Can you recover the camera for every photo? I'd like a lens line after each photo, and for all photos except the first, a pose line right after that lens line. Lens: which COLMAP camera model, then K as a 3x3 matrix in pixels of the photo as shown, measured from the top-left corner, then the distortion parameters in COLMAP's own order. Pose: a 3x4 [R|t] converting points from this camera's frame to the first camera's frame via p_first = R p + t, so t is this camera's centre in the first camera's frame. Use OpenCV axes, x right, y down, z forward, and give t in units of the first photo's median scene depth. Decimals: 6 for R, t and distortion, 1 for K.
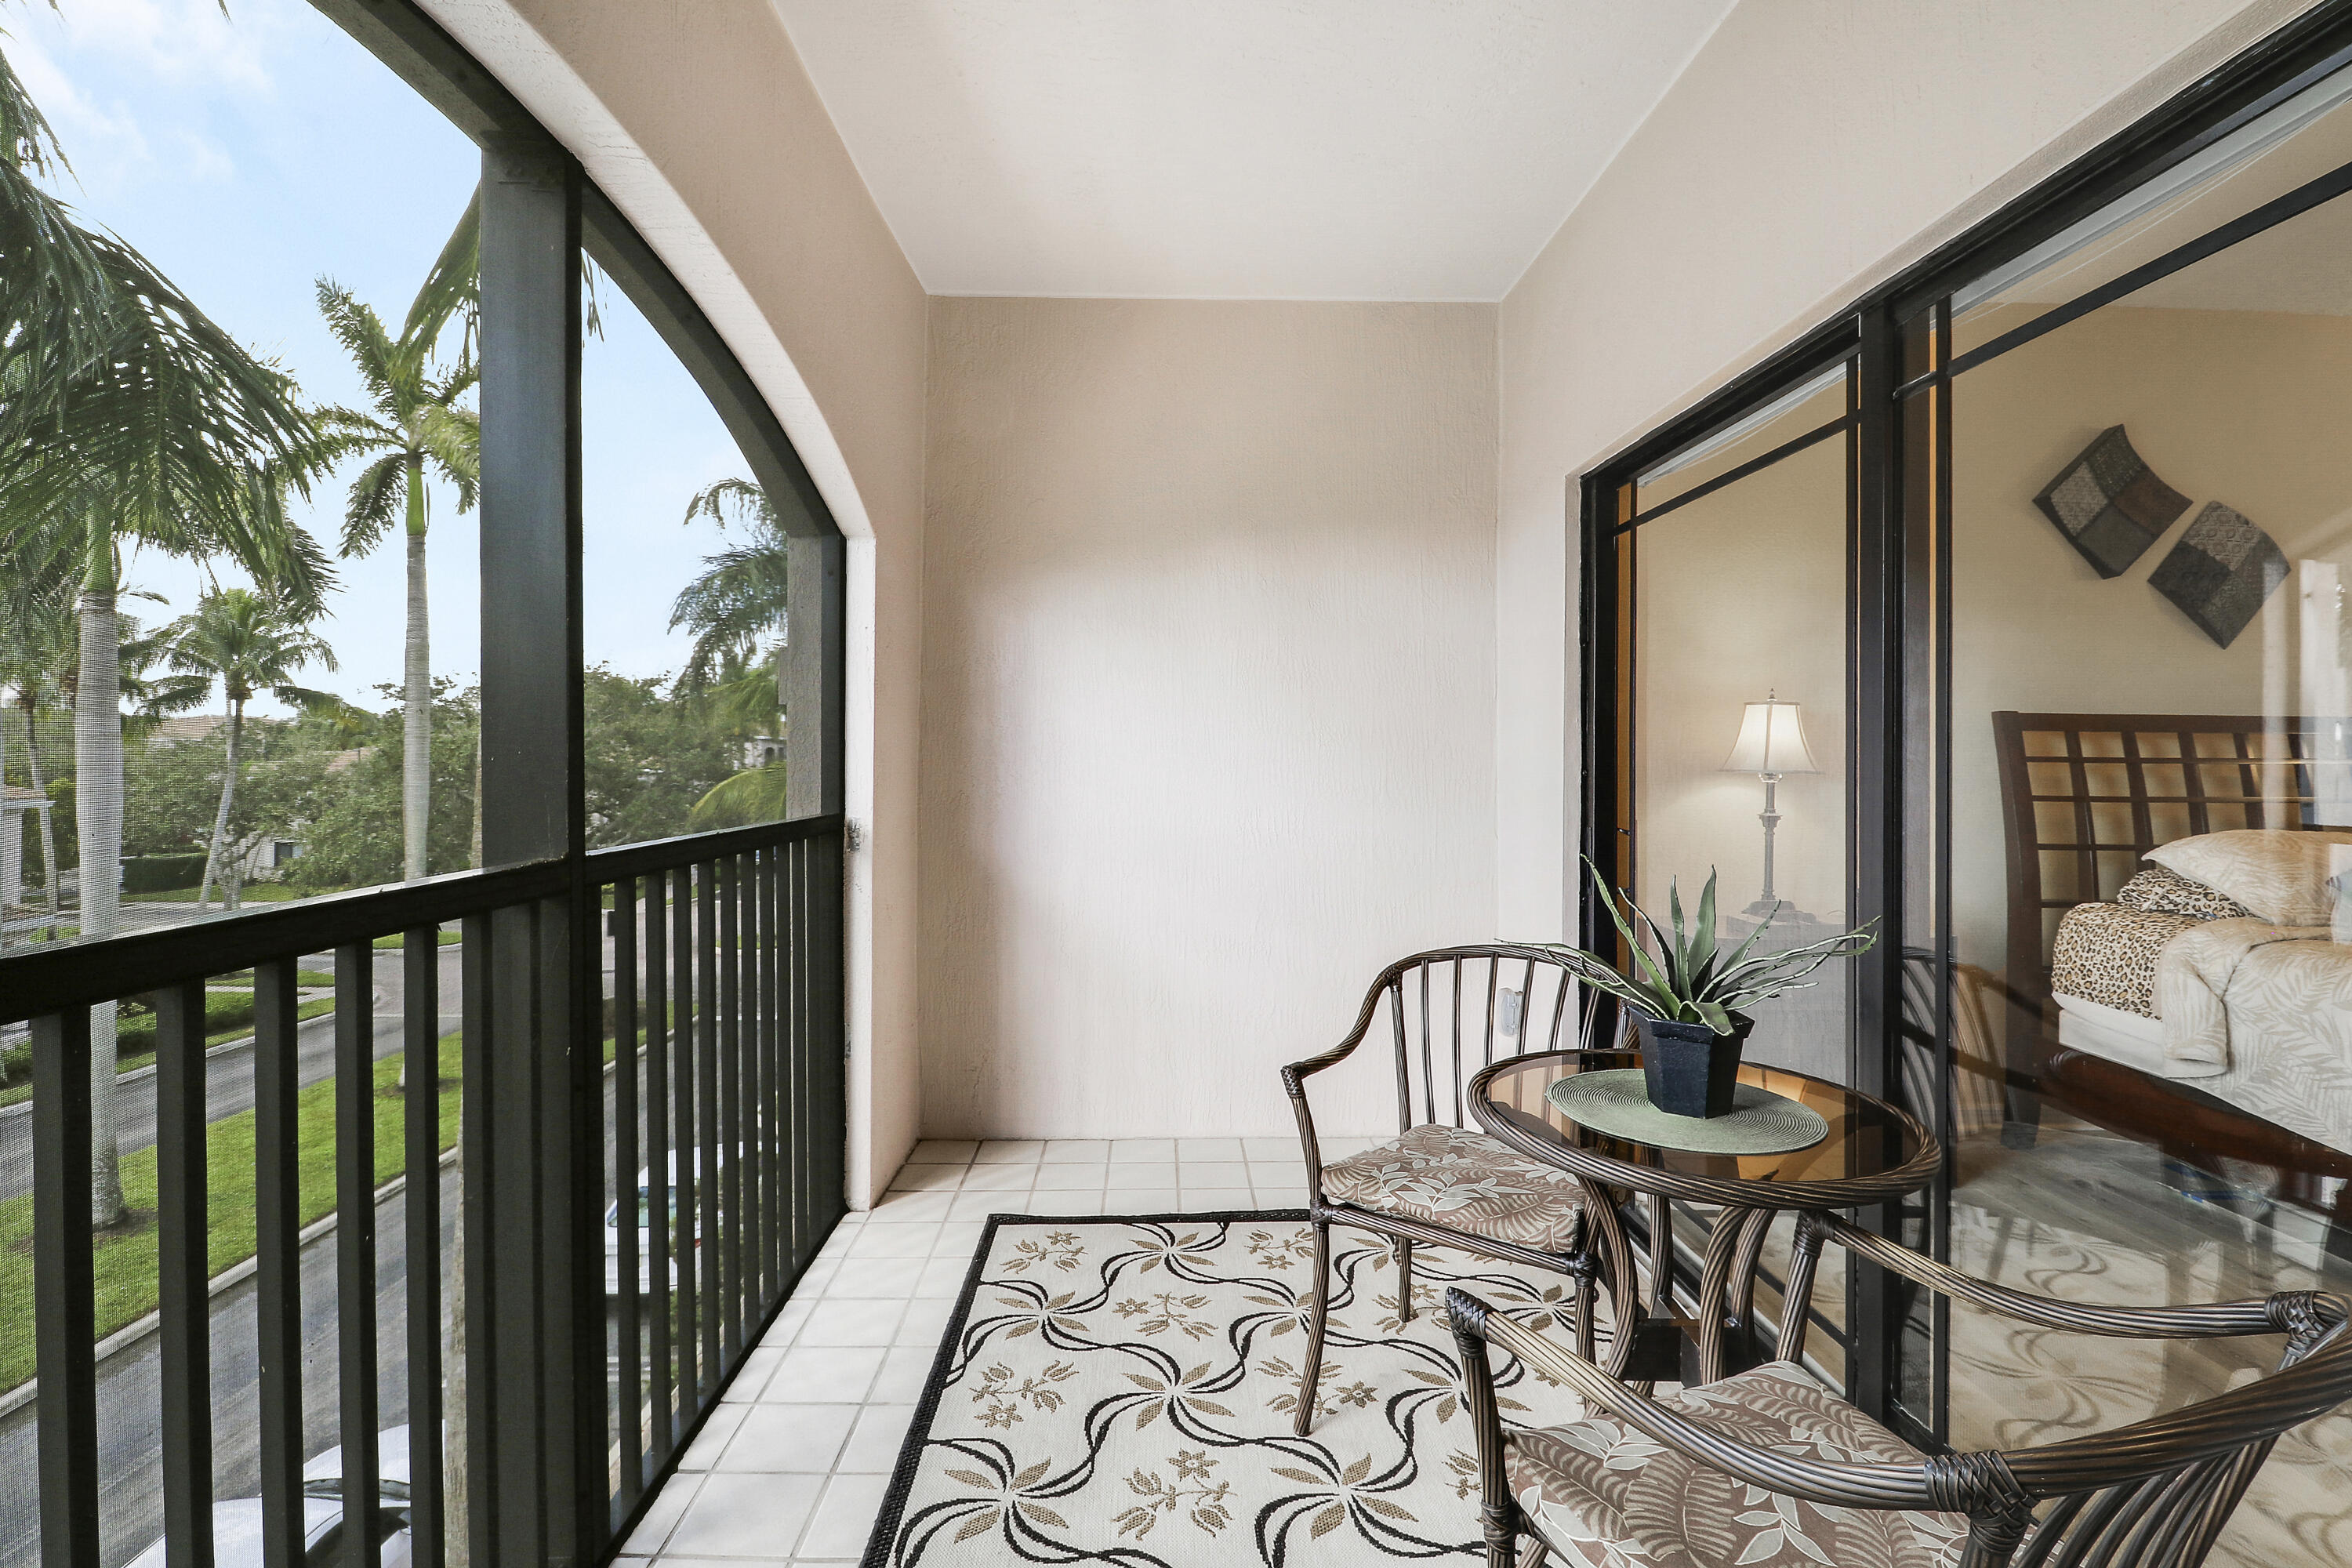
lens RADIAL K [[1100.0, 0, 1198.8], [0, 1100.0, 765.7], [0, 0, 1]] dist [0.001980, -0.013482]
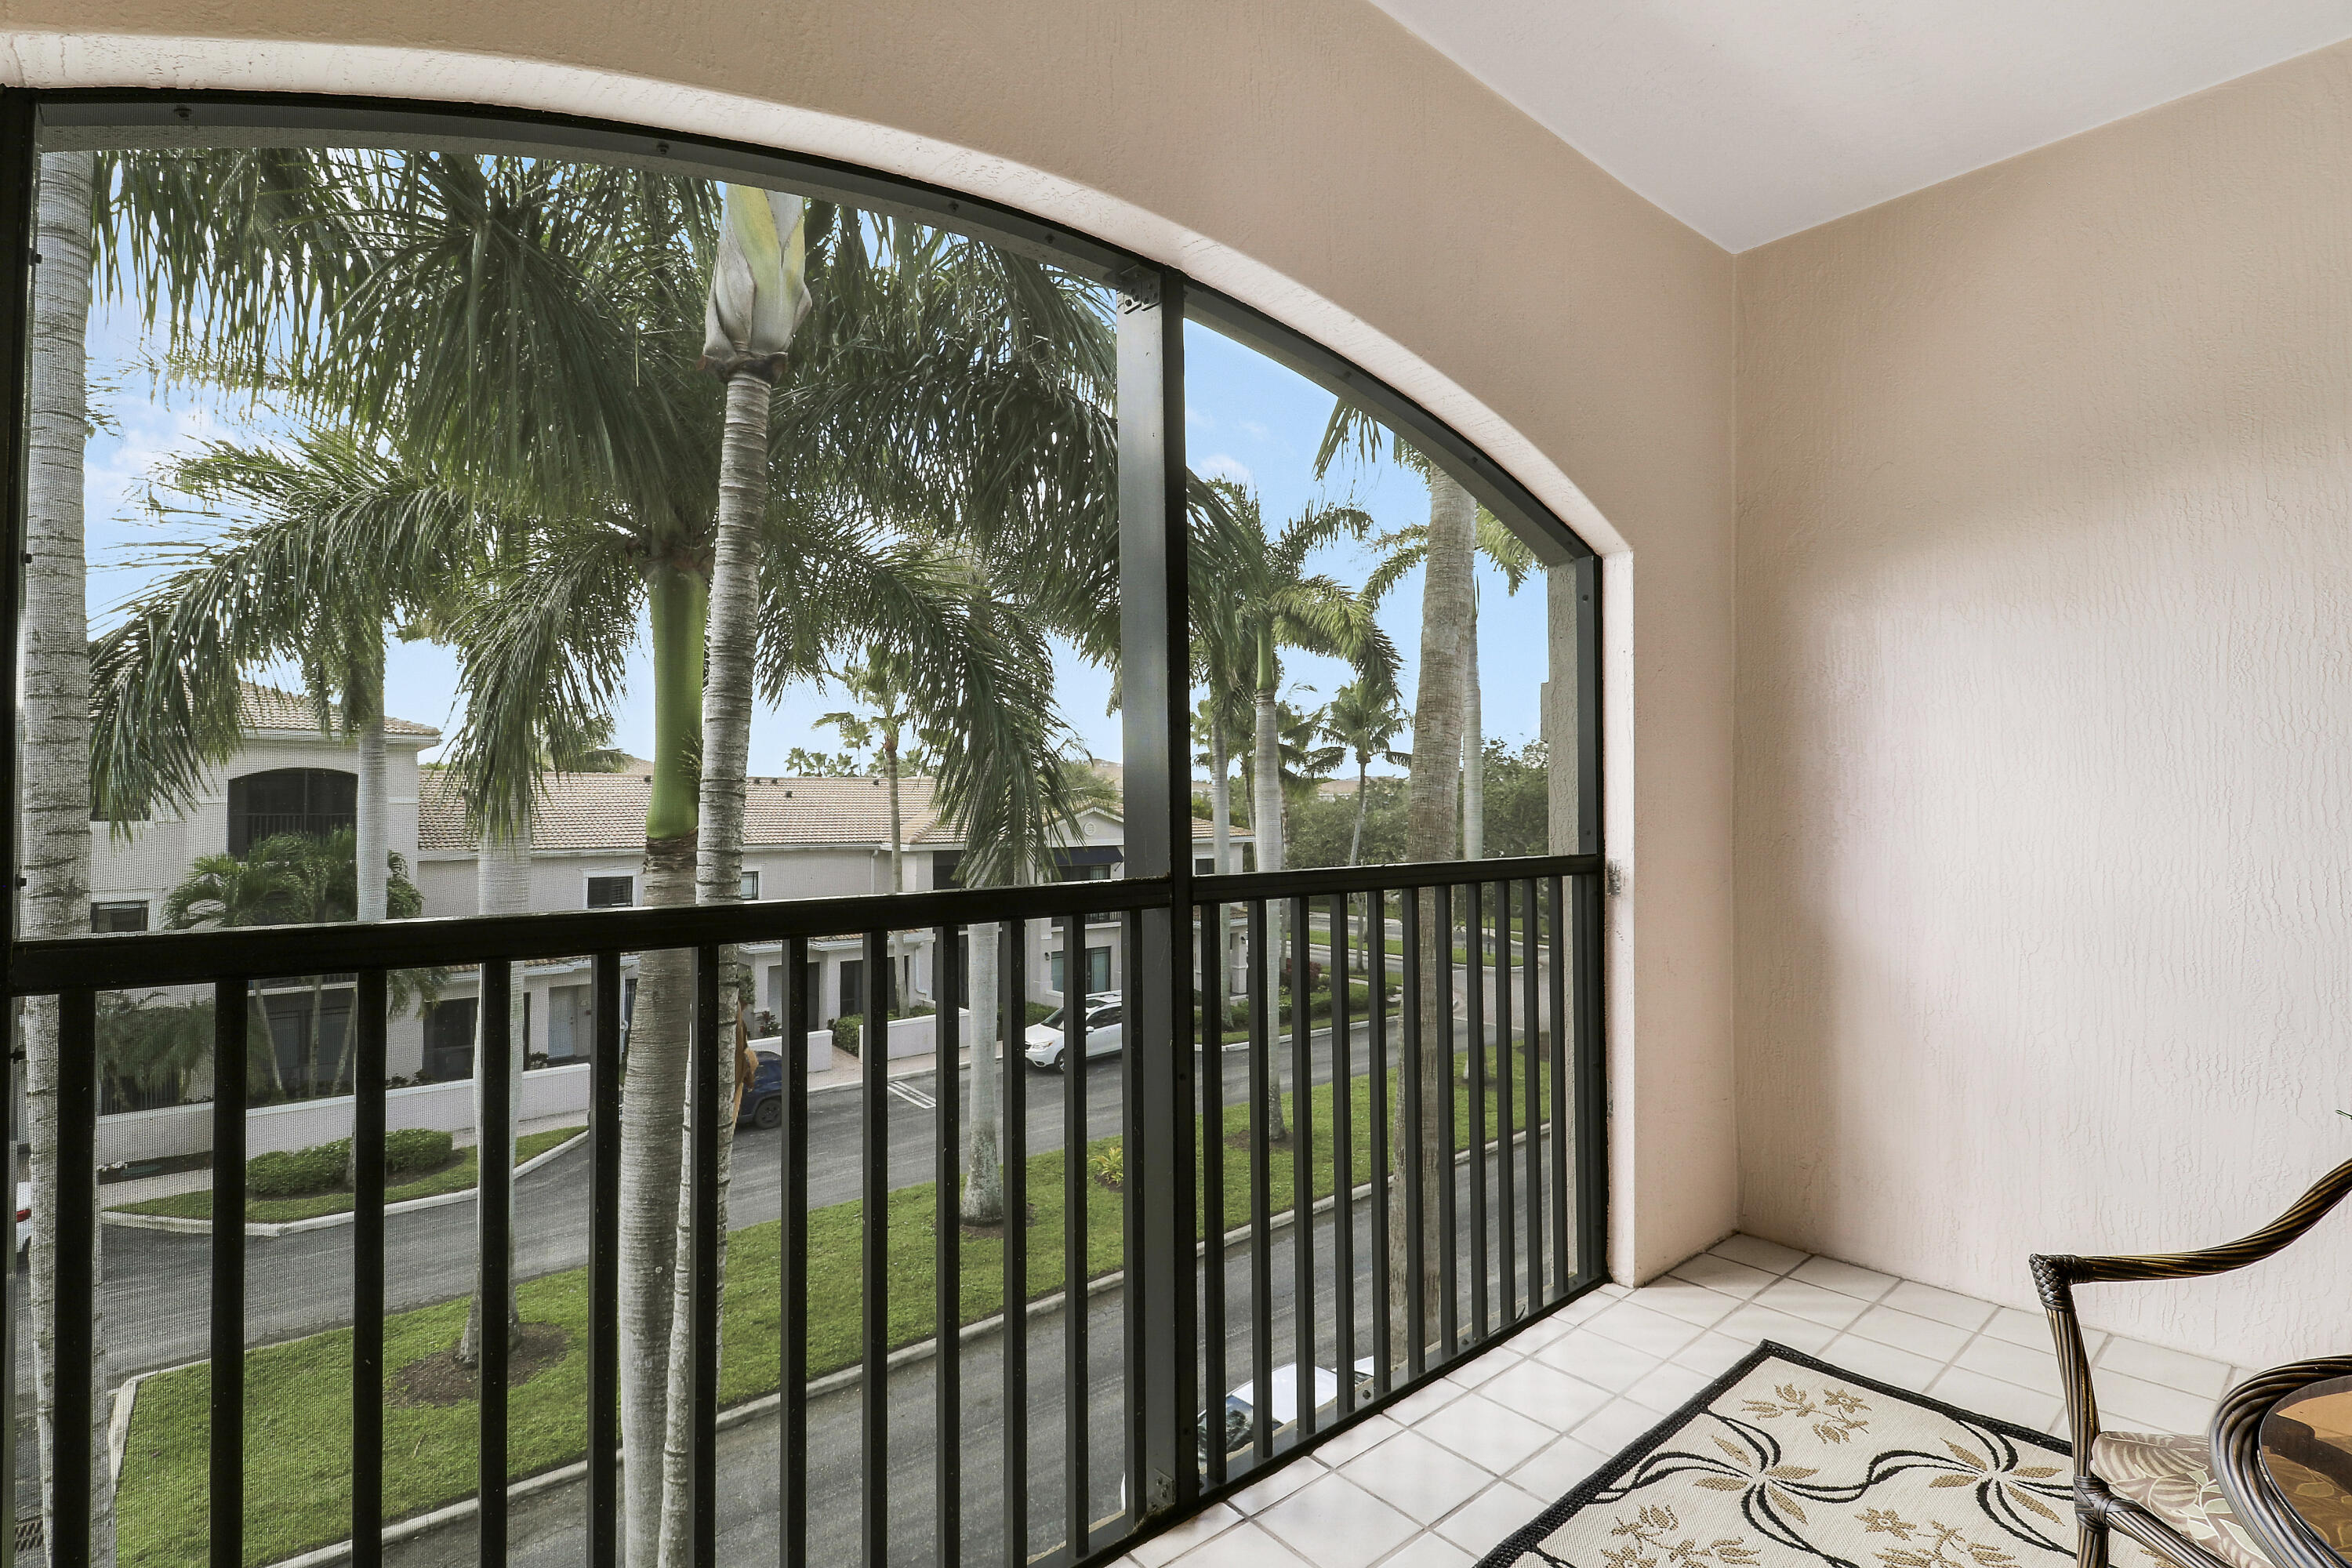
lens RADIAL K [[1100.0, 0, 1228.4], [0, 1100.0, 829.2], [0, 0, 1]] dist [0.001980, -0.013482]
pose [[0.645406, 0.010500, -0.763767, 0.181416], [-0.000686, 0.999913, 0.013167, 0.010461], [0.763839, -0.007974, 0.645357, 0.156874]]
